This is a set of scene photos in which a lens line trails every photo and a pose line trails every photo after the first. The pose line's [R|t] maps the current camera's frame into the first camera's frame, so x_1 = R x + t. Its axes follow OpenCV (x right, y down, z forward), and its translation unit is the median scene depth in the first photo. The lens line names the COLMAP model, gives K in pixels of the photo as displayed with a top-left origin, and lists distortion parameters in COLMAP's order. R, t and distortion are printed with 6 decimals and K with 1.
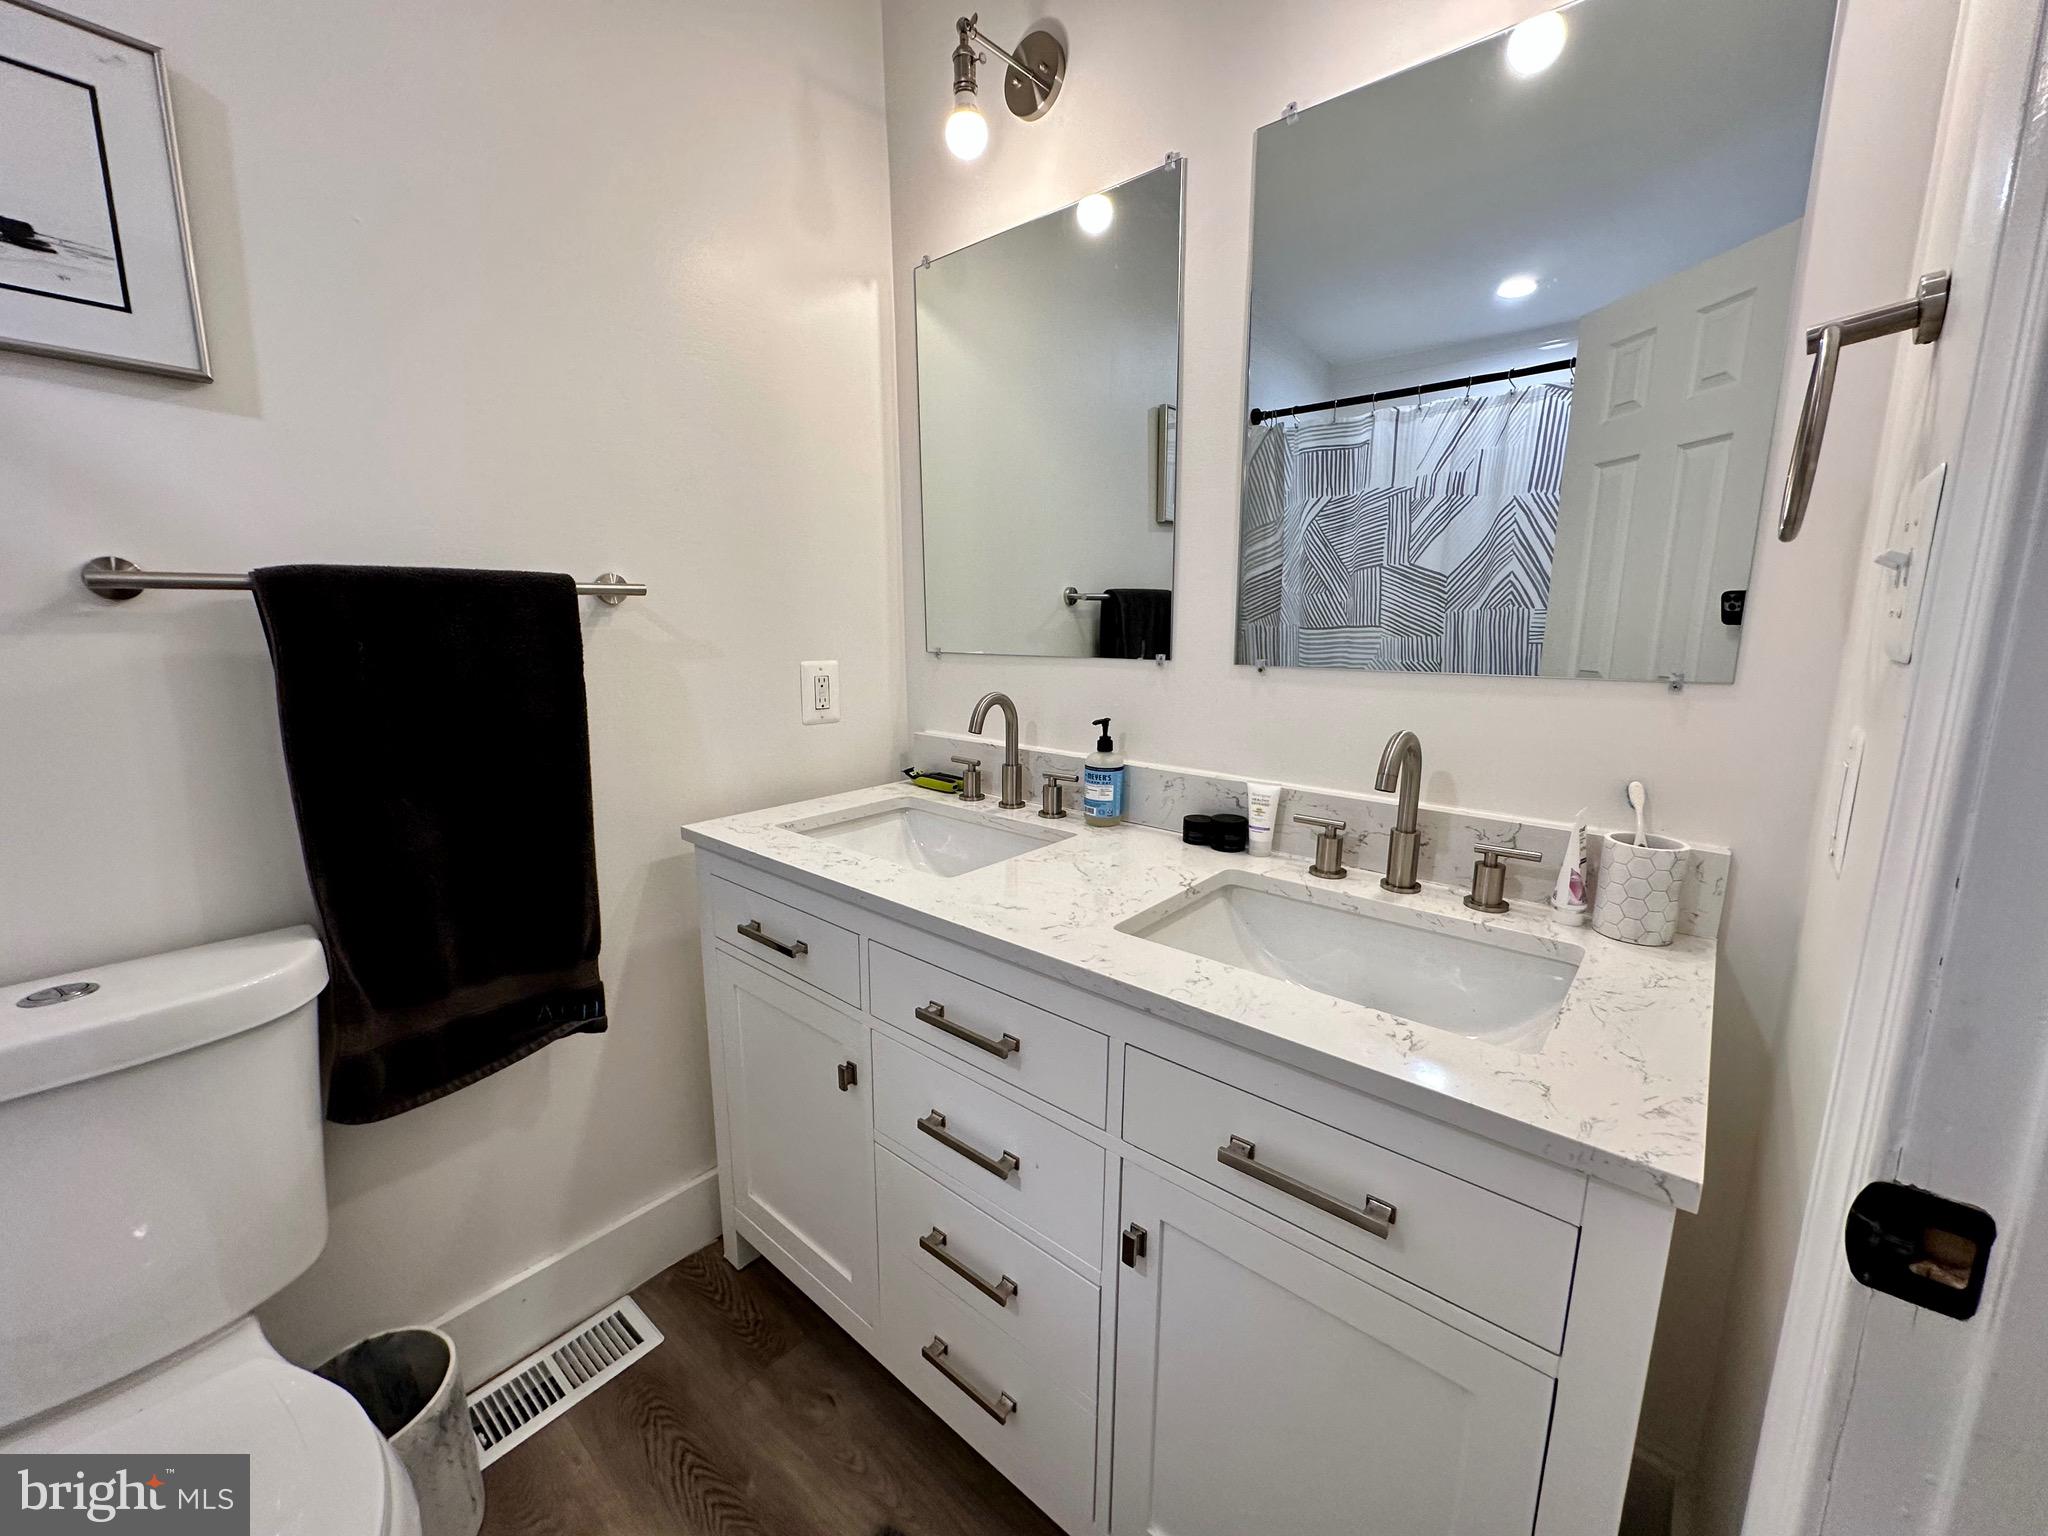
lens RADIAL K [[817.3, 0, 1024.8], [0, 817.3, 765.6], [0, 0, 1]] dist [-0.002340, 0.000517]
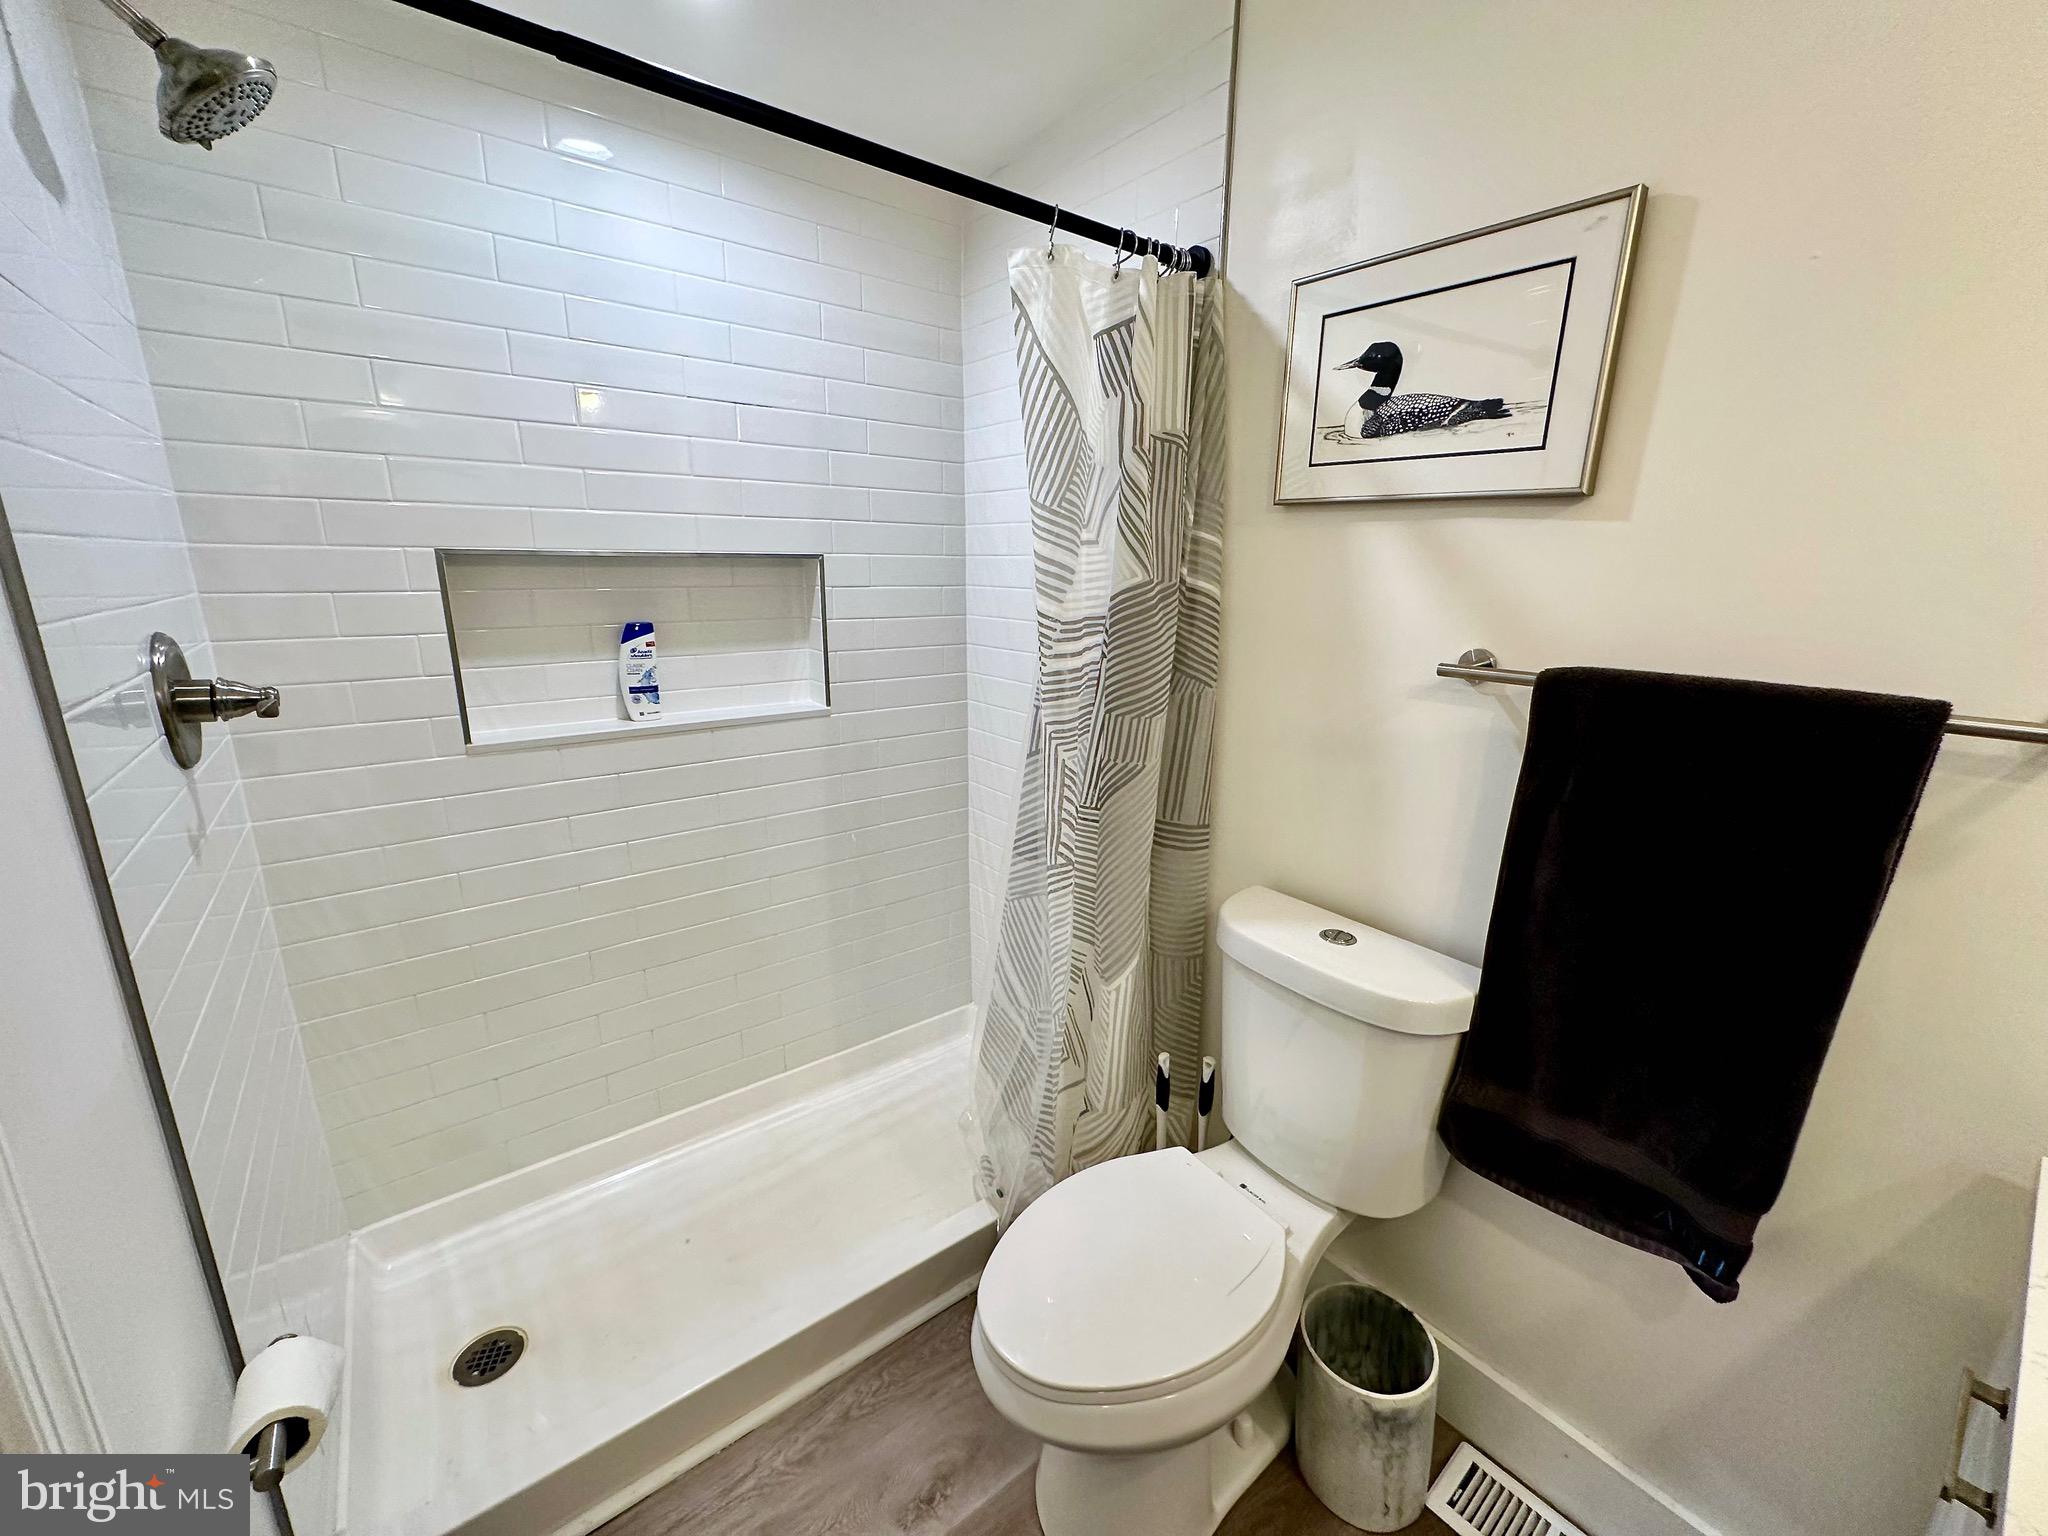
lens RADIAL K [[817.3, 0, 1024.8], [0, 817.3, 765.6], [0, 0, 1]] dist [-0.002340, 0.000517]
pose [[-0.212506, 0.236779, -0.948038, 0.253946], [-0.188897, 0.941943, 0.277599, -0.272677], [0.958728, 0.238073, -0.155442, 0.502488]]
